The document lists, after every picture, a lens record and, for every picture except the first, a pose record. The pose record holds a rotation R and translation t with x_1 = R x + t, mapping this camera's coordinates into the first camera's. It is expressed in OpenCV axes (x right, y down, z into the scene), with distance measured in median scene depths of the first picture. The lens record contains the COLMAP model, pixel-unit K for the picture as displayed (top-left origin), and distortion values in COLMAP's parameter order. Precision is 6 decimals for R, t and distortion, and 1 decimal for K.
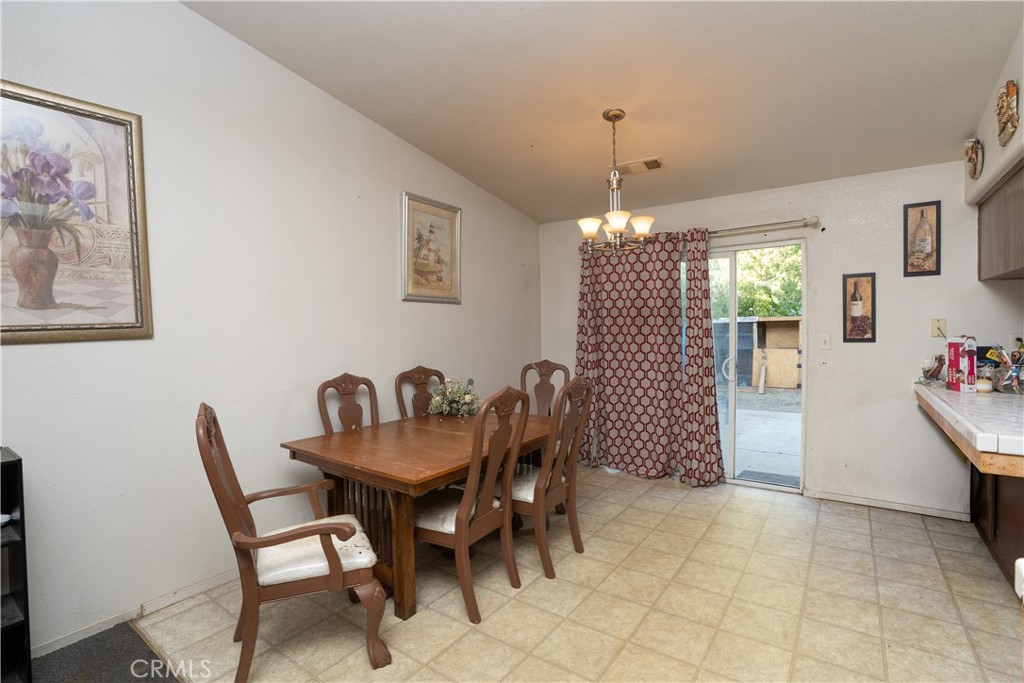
lens RADIAL K [[469.0, 0, 505.6], [0, 469.0, 340.7], [0, 0, 1]] dist [-0.012370, 0.000688]
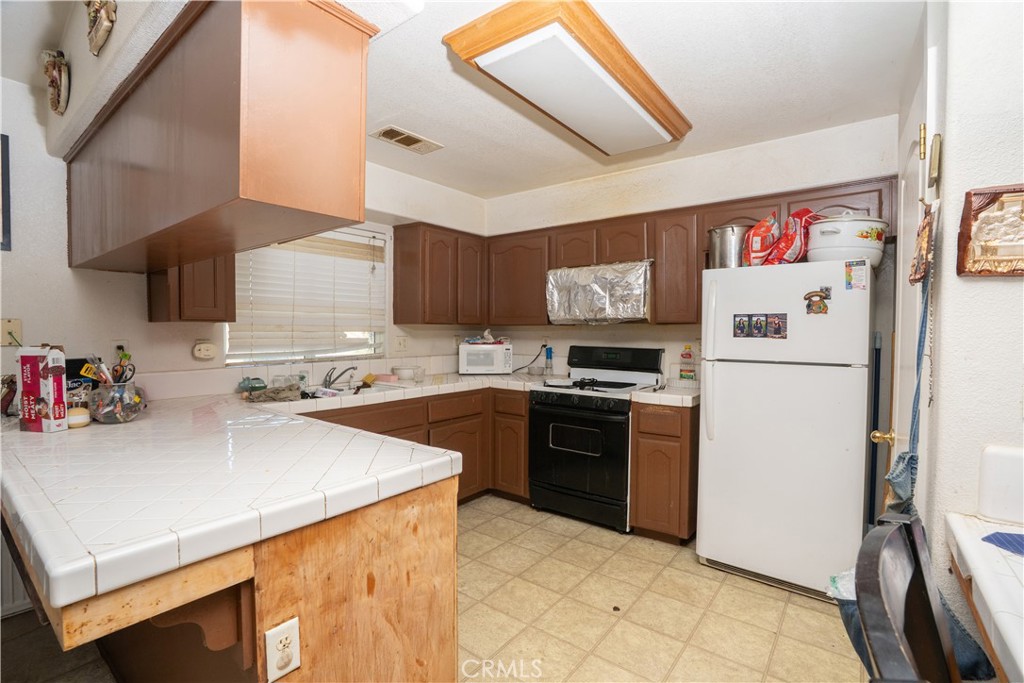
lens RADIAL K [[469.0, 0, 510.6], [0, 469.0, 341.0], [0, 0, 1]] dist [-0.012370, 0.000688]
pose [[0.030404, -0.015951, 0.999410, 0.374302], [0.017516, 0.999728, 0.015423, -0.014177], [-0.999384, 0.017036, 0.030675, 0.343833]]
